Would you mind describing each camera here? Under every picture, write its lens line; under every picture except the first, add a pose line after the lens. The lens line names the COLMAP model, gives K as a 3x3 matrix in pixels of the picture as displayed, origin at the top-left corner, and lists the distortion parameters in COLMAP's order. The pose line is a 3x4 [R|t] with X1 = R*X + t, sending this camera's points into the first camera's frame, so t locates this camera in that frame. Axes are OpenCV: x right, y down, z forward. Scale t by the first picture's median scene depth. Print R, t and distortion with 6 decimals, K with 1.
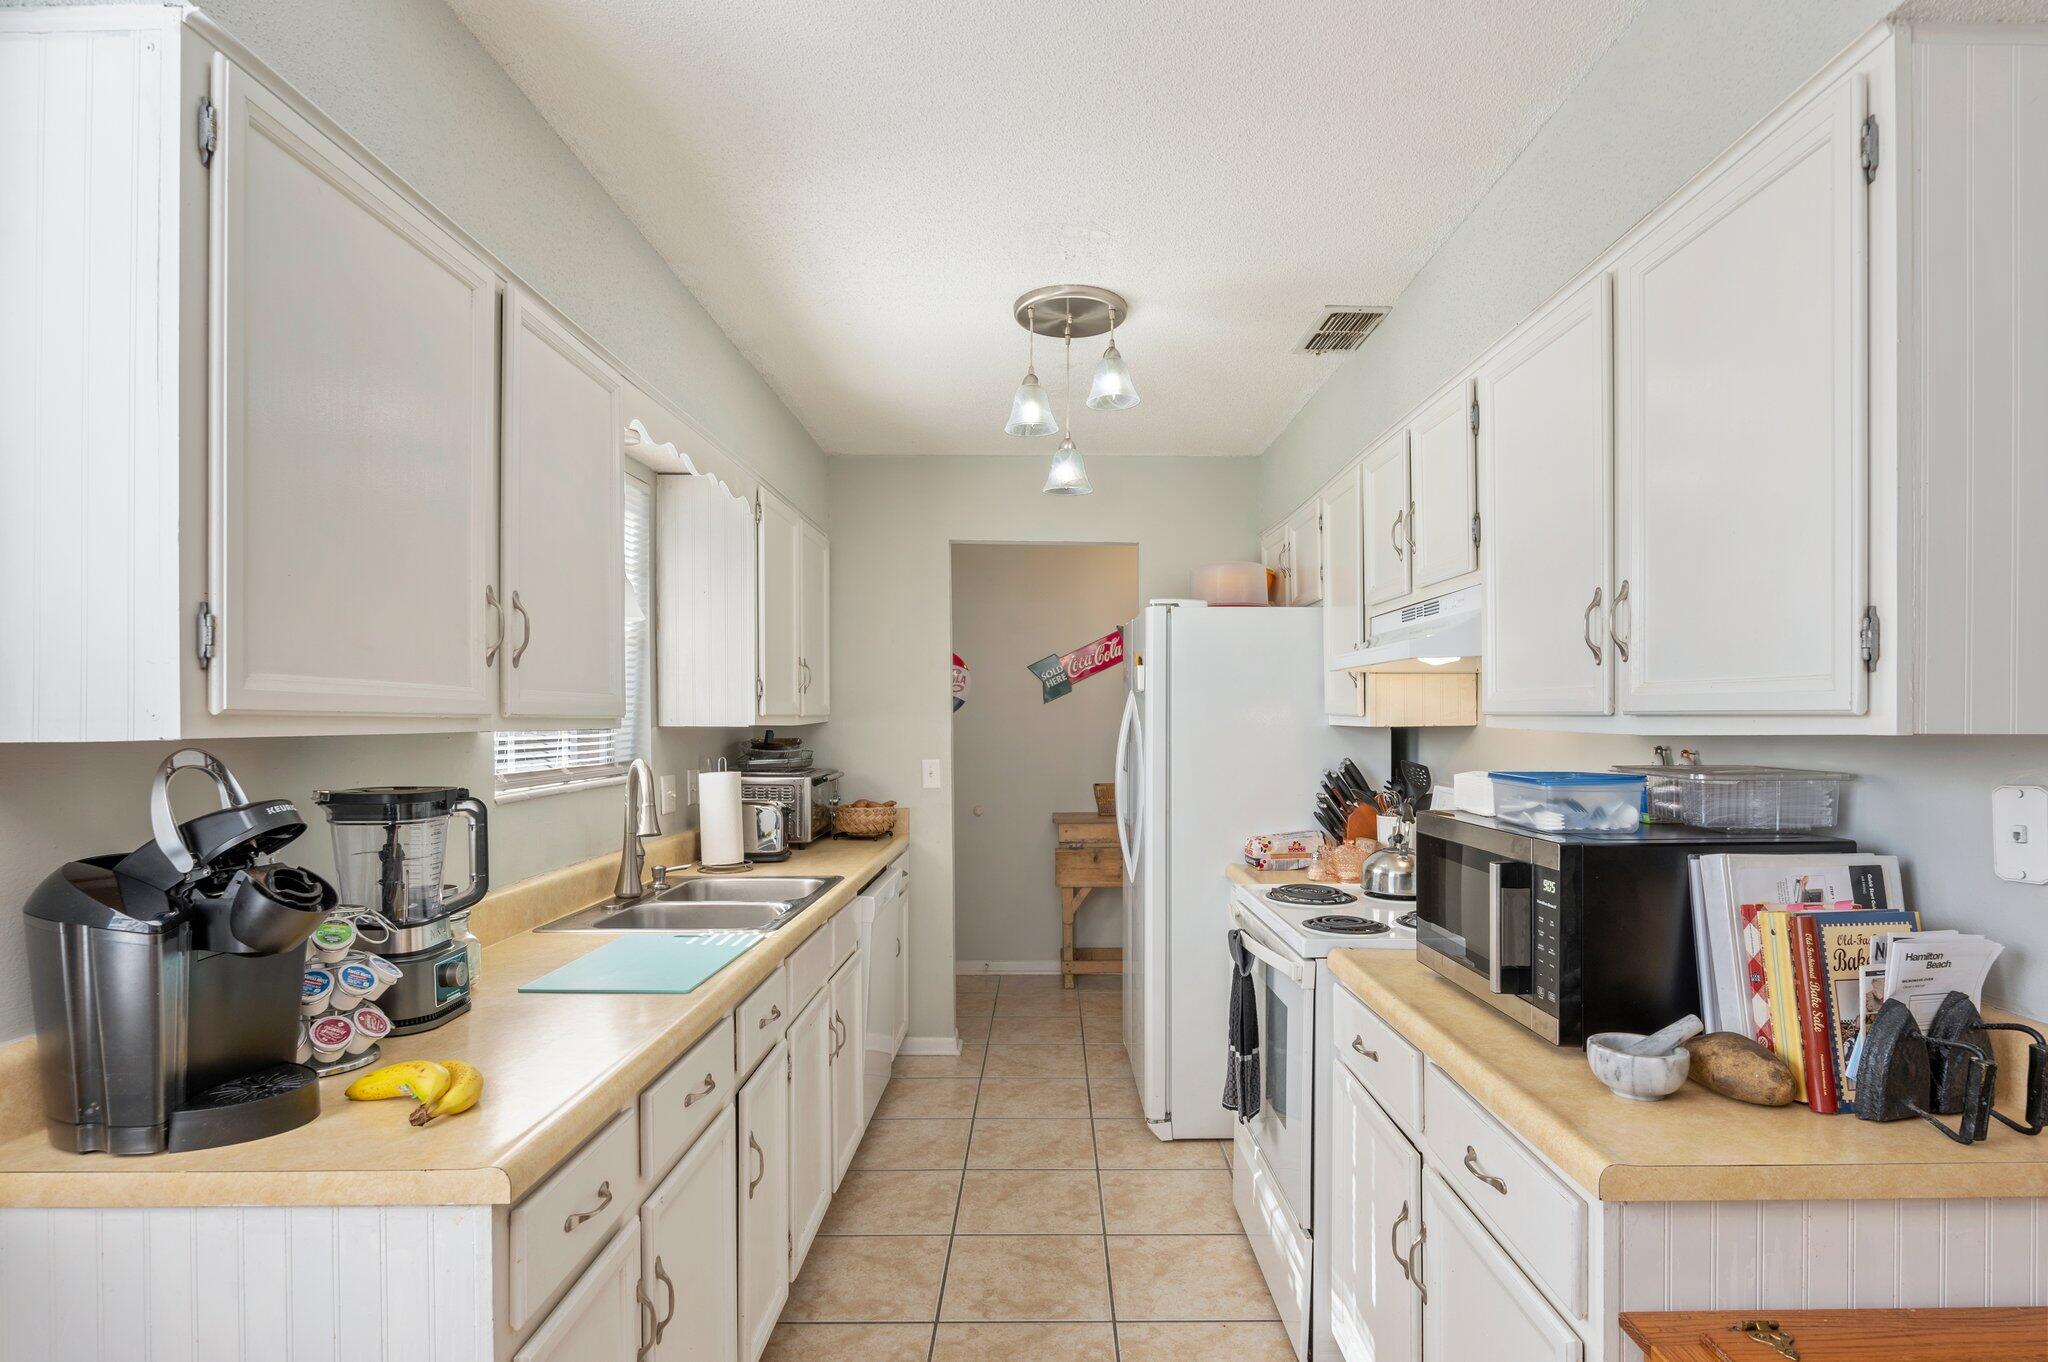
lens RADIAL K [[1074.2, 0, 1066.8], [0, 1074.2, 716.6], [0, 0, 1]] dist [-0.015107, -0.000545]
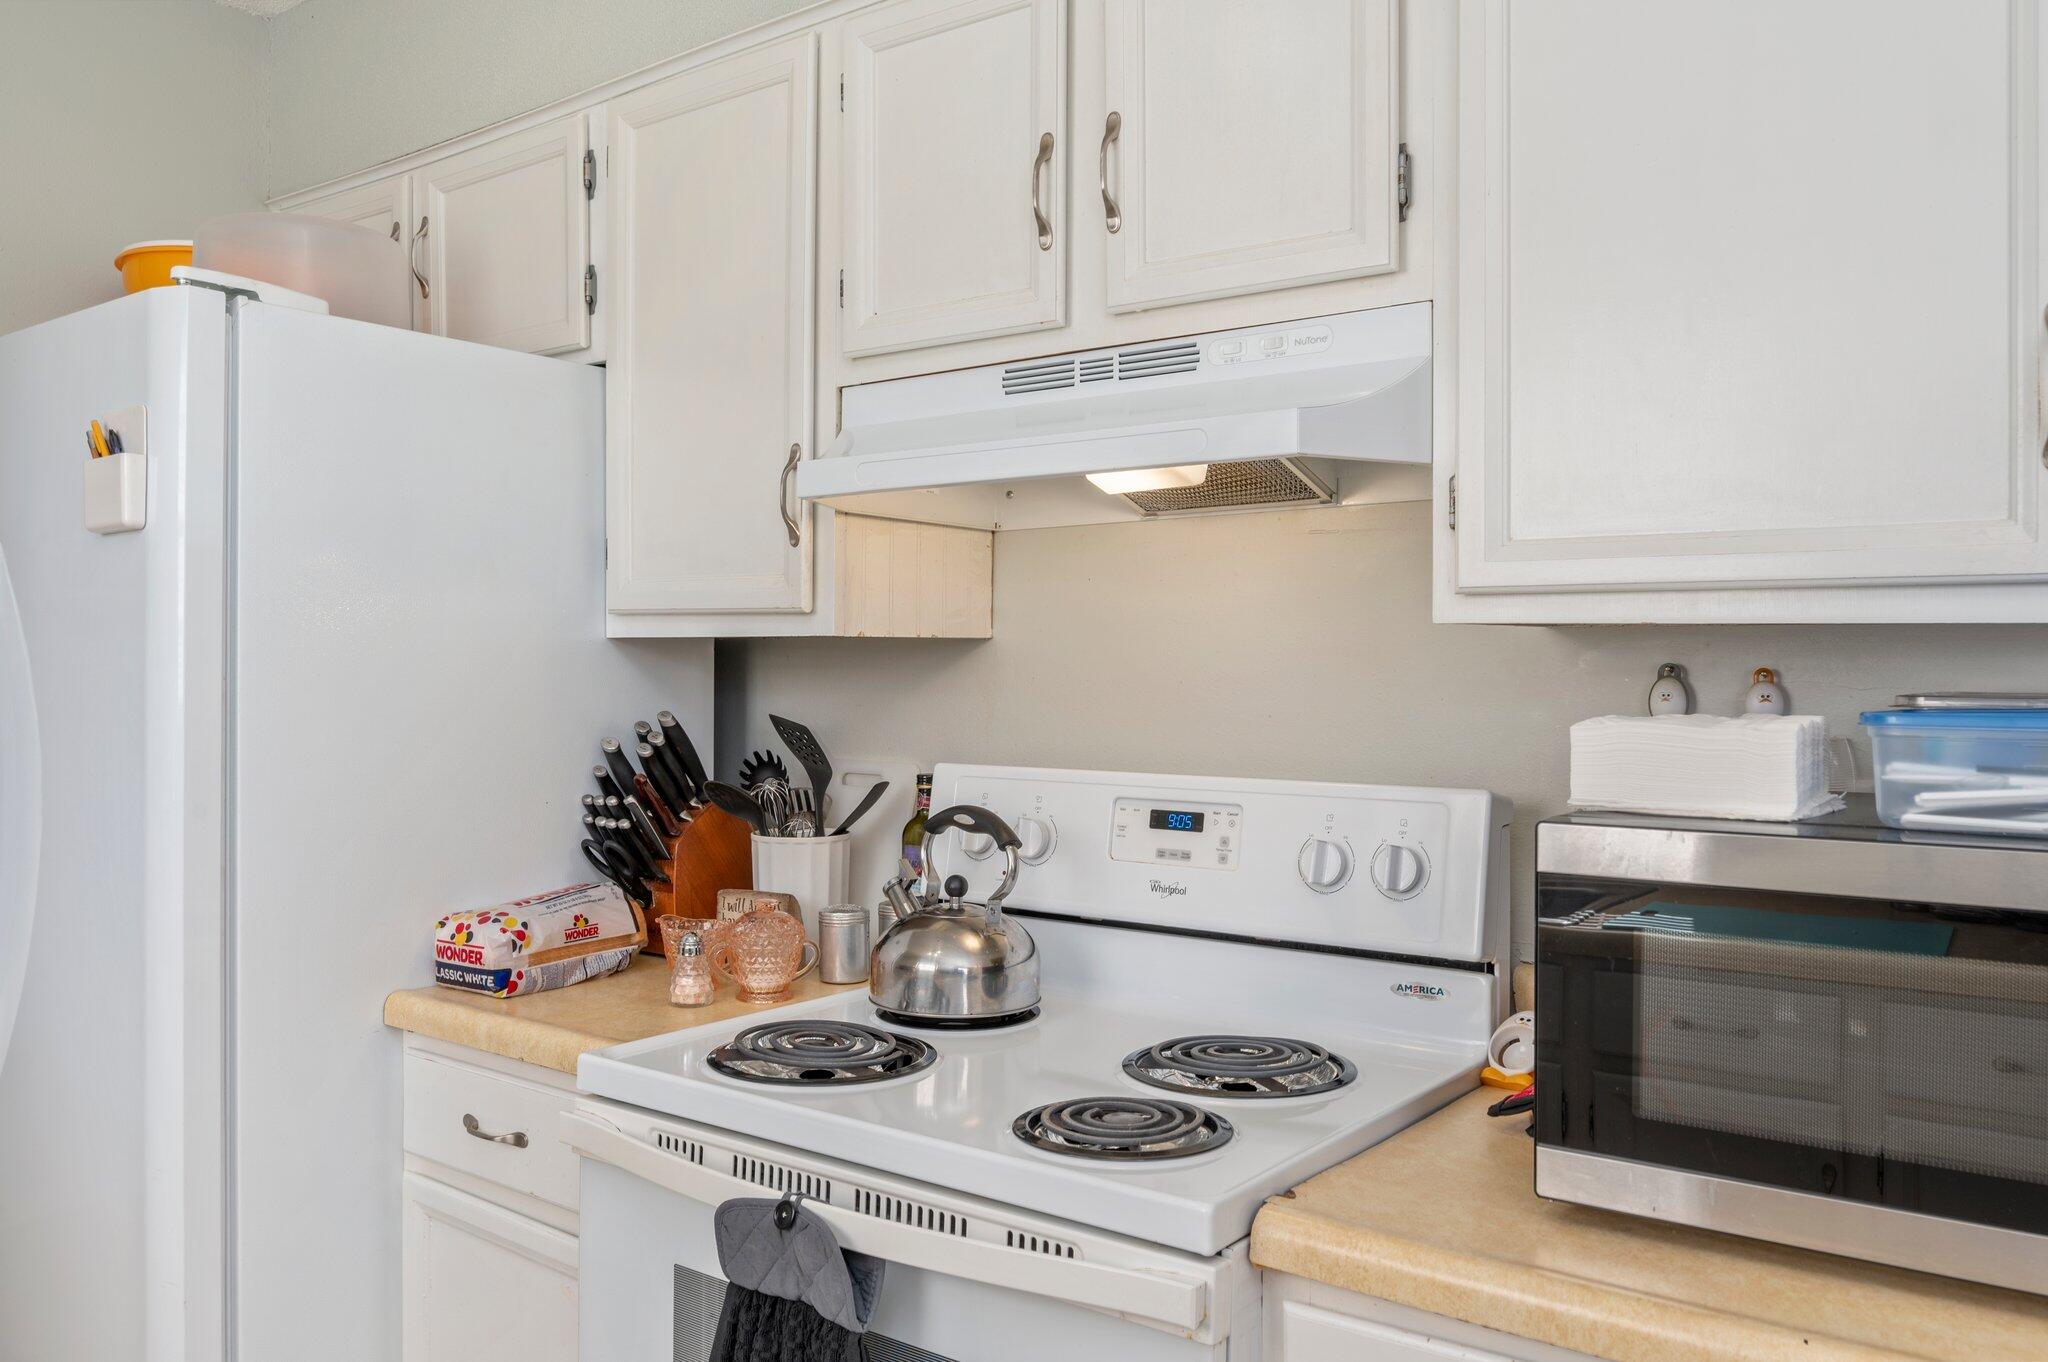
lens RADIAL K [[1539.1, 0, 1026.9], [0, 1539.1, 669.9], [0, 0, 1]] dist [-0.014805, -0.004064]
pose [[0.616446, 0.006653, 0.787369, -0.161138], [-0.007492, 0.999969, -0.002584, 0.024166], [-0.787362, -0.004306, 0.616476, 0.545348]]
